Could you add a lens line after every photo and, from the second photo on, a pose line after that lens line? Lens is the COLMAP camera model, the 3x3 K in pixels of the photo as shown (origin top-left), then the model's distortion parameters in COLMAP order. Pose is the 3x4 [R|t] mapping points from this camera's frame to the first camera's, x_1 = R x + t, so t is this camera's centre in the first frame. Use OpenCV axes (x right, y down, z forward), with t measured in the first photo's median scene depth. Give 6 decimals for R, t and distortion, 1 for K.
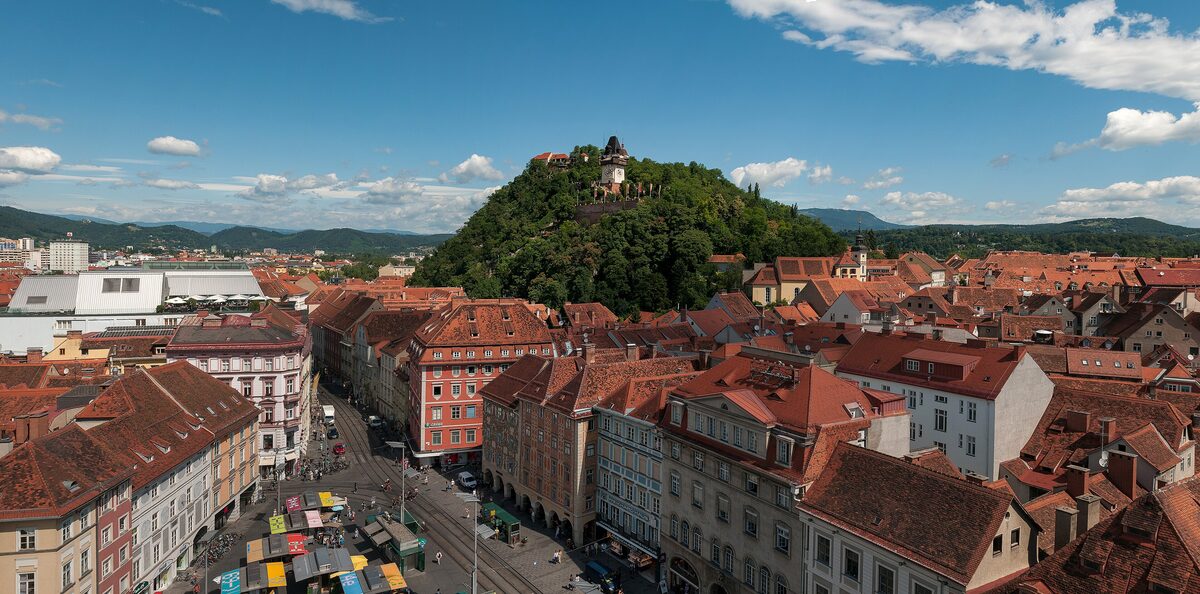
lens RADIAL K [[622.7, 0, 598.9], [0, 622.7, 297.1], [0, 0, 1]] dist [-0.003923, 0.000197]
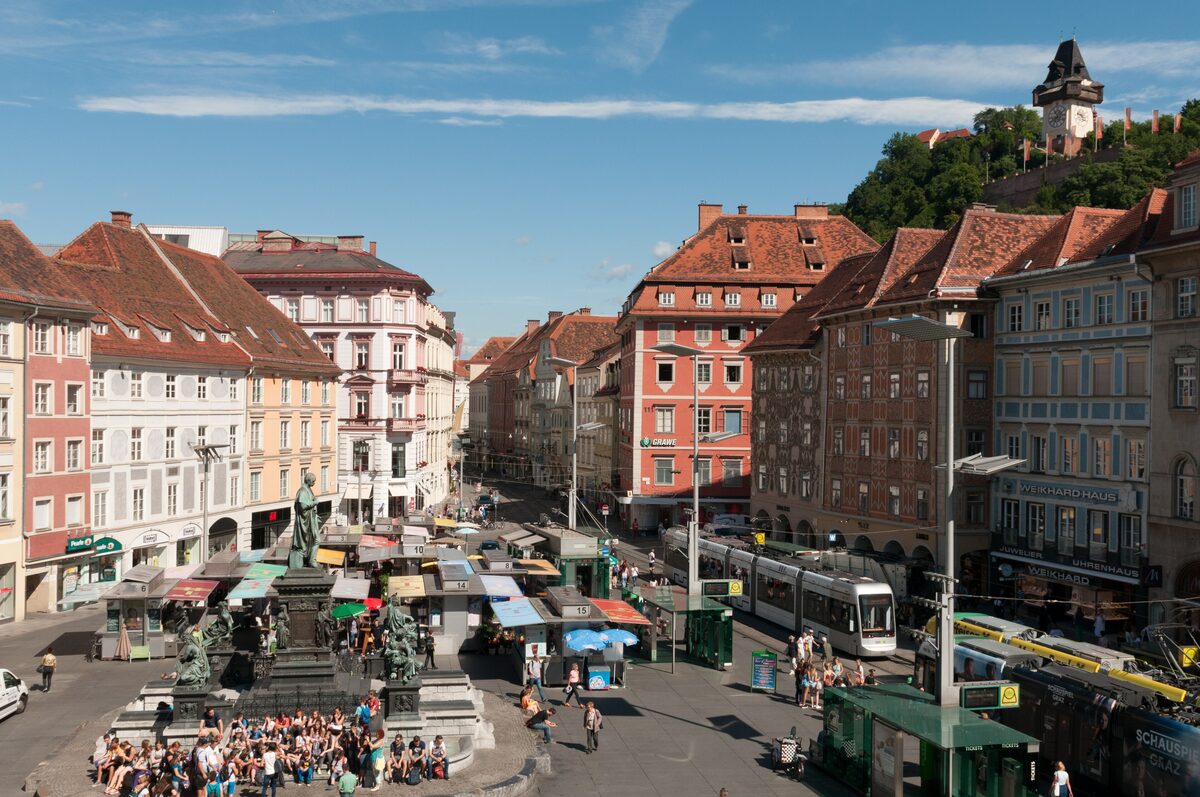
lens RADIAL K [[1223.7, 0, 600.7], [0, 1223.7, 398.2], [0, 0, 1]] dist [0.015931, 0.000000]
pose [[0.941199, -0.001369, -0.337849, 0.021445], [-0.009348, 0.999503, -0.030091, 0.210900], [0.337723, 0.031479, 0.940719, 0.072362]]
